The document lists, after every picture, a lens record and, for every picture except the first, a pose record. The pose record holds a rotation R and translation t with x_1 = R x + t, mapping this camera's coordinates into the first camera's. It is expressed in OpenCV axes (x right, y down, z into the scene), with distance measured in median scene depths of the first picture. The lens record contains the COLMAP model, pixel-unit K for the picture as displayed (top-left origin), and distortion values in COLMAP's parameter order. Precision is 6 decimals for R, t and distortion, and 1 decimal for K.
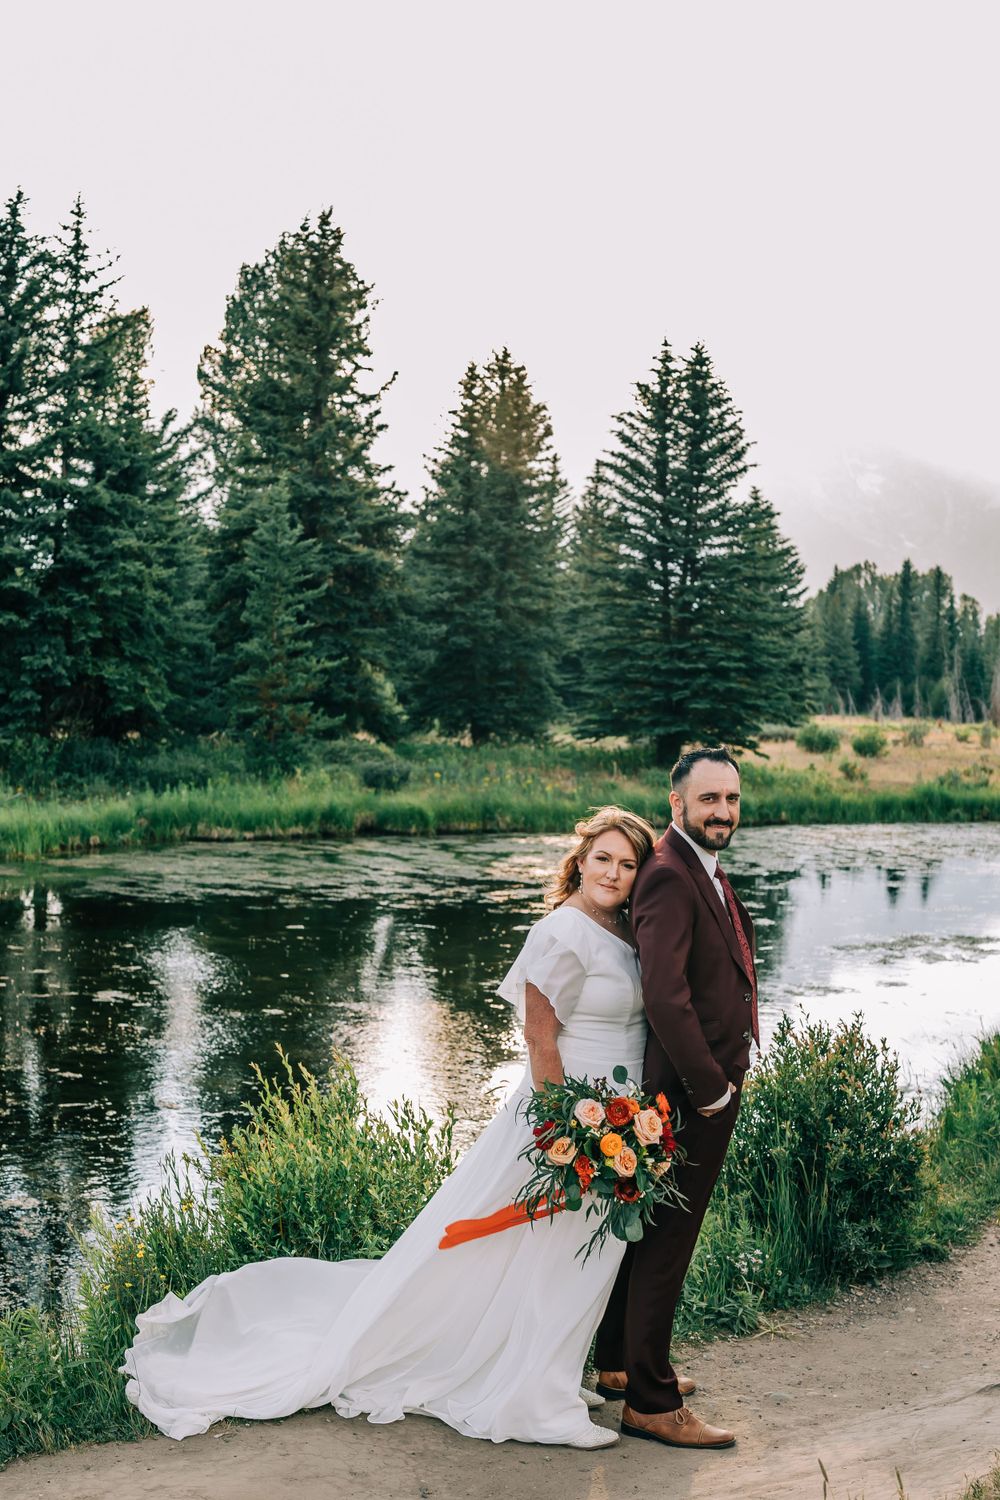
lens RADIAL K [[1638.3, 0, 509.0], [0, 1638.3, 767.6], [0, 0, 1]] dist [-0.209636, 0.000000]
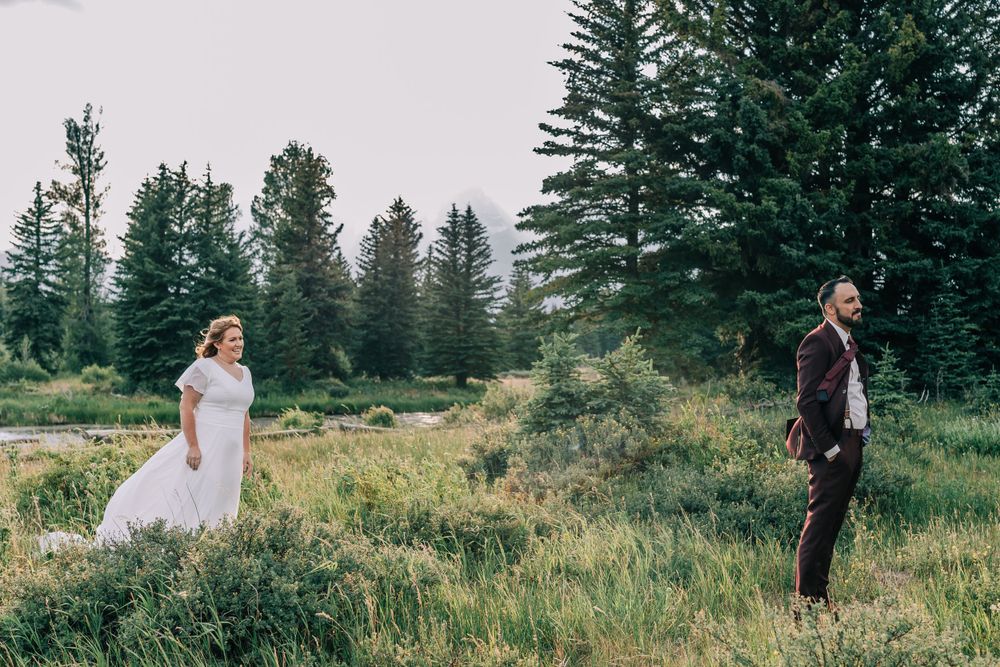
lens RADIAL K [[958.8, 0, 527.4], [0, 958.8, 344.3], [0, 0, 1]] dist [-0.184579, 0.000000]
pose [[0.994514, -0.027204, 0.101006, 0.056239], [0.033528, 0.997547, -0.061451, 0.026125], [-0.099087, 0.064500, 0.992986, -0.403454]]
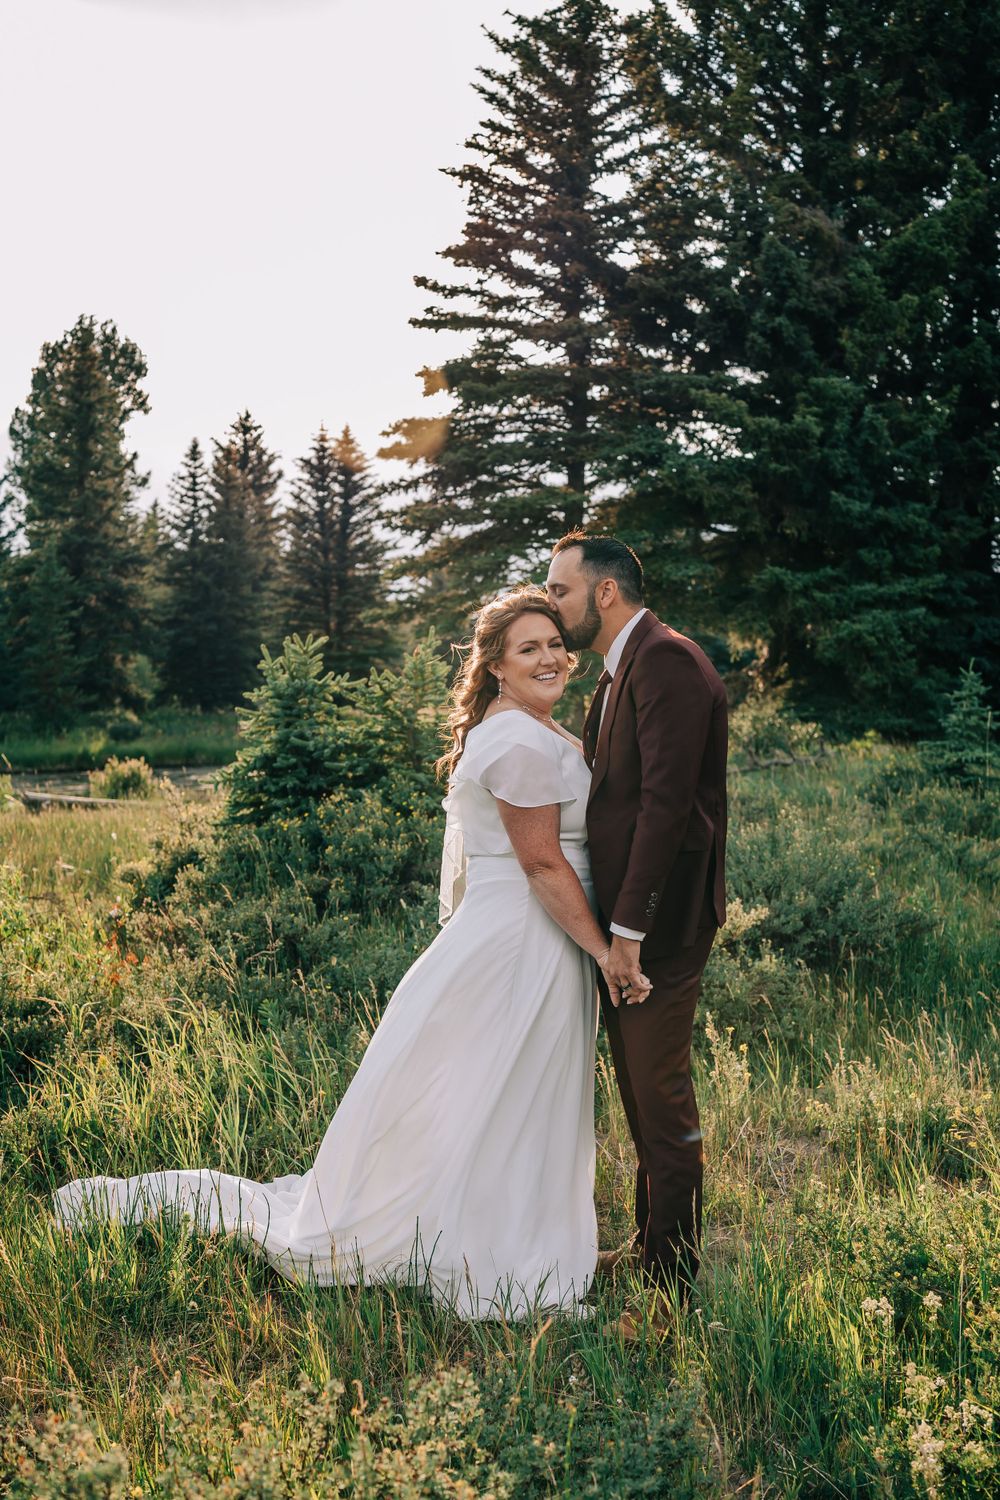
lens RADIAL K [[1513.1, 0, 599.5], [0, 1513.1, 834.1], [0, 0, 1]] dist [-0.196281, 0.000000]
pose [[0.985204, -0.036995, 0.167346, 0.106113], [0.027211, 0.997804, 0.060387, 0.023958], [-0.169212, -0.054940, 0.984047, -0.361114]]
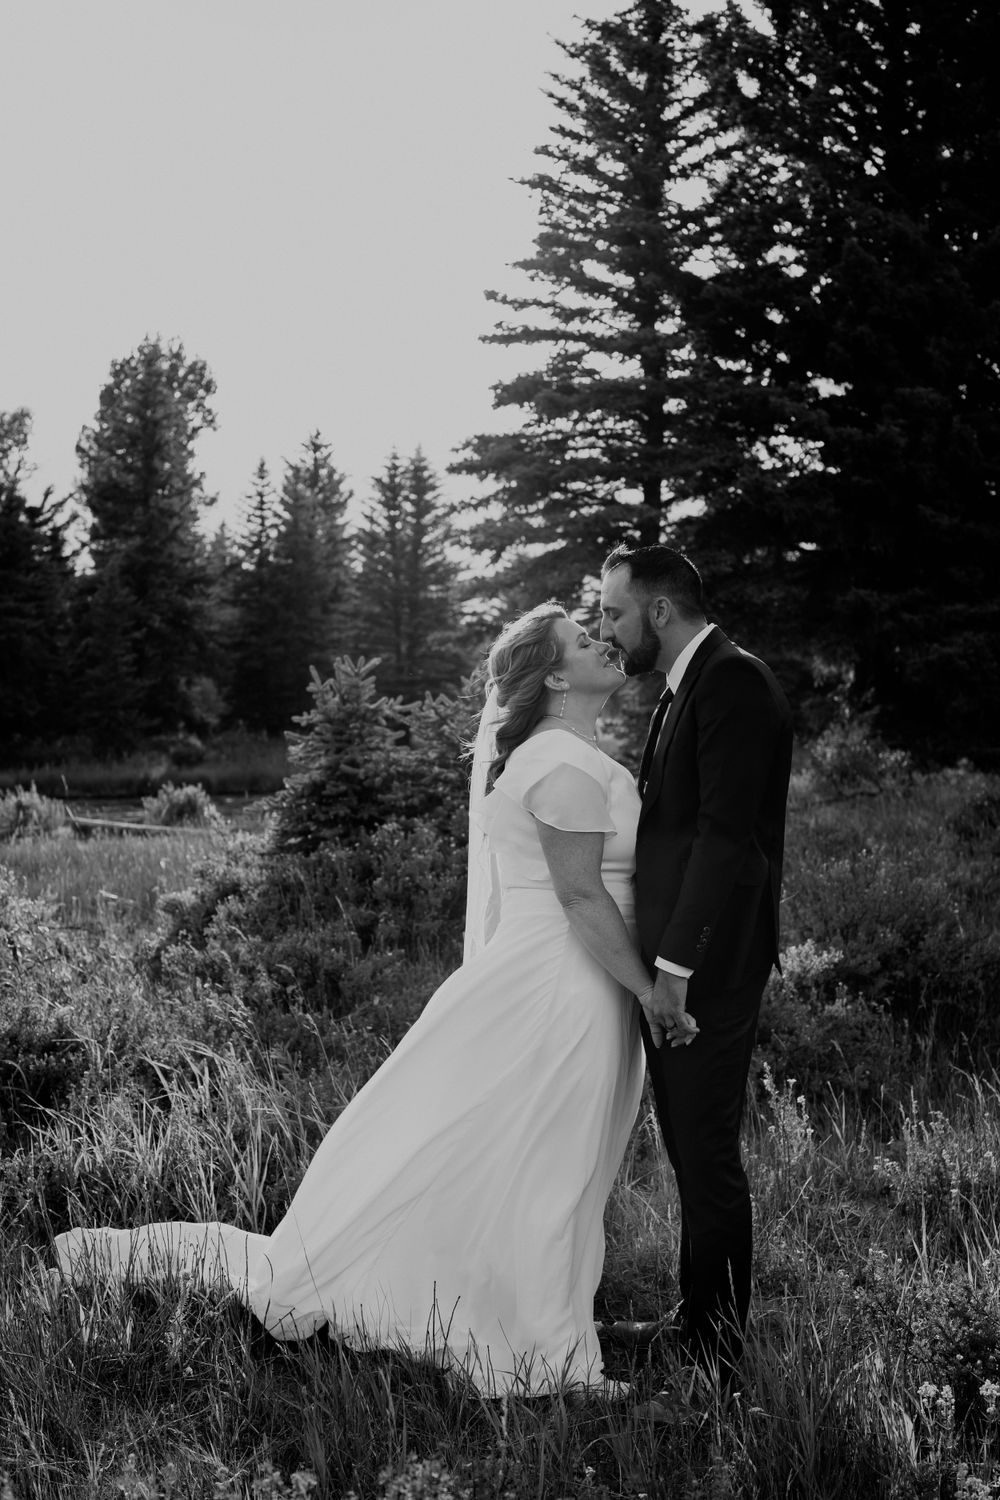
lens RADIAL K [[1576.3, 0, 556.7], [0, 1576.3, 759.7], [0, 0, 1]] dist [-0.202172, 0.000000]
pose [[0.995674, -0.023809, 0.089813, 0.109788], [0.024750, 0.999650, -0.009376, 0.024171], [-0.089559, 0.011558, 0.995914, -0.357299]]
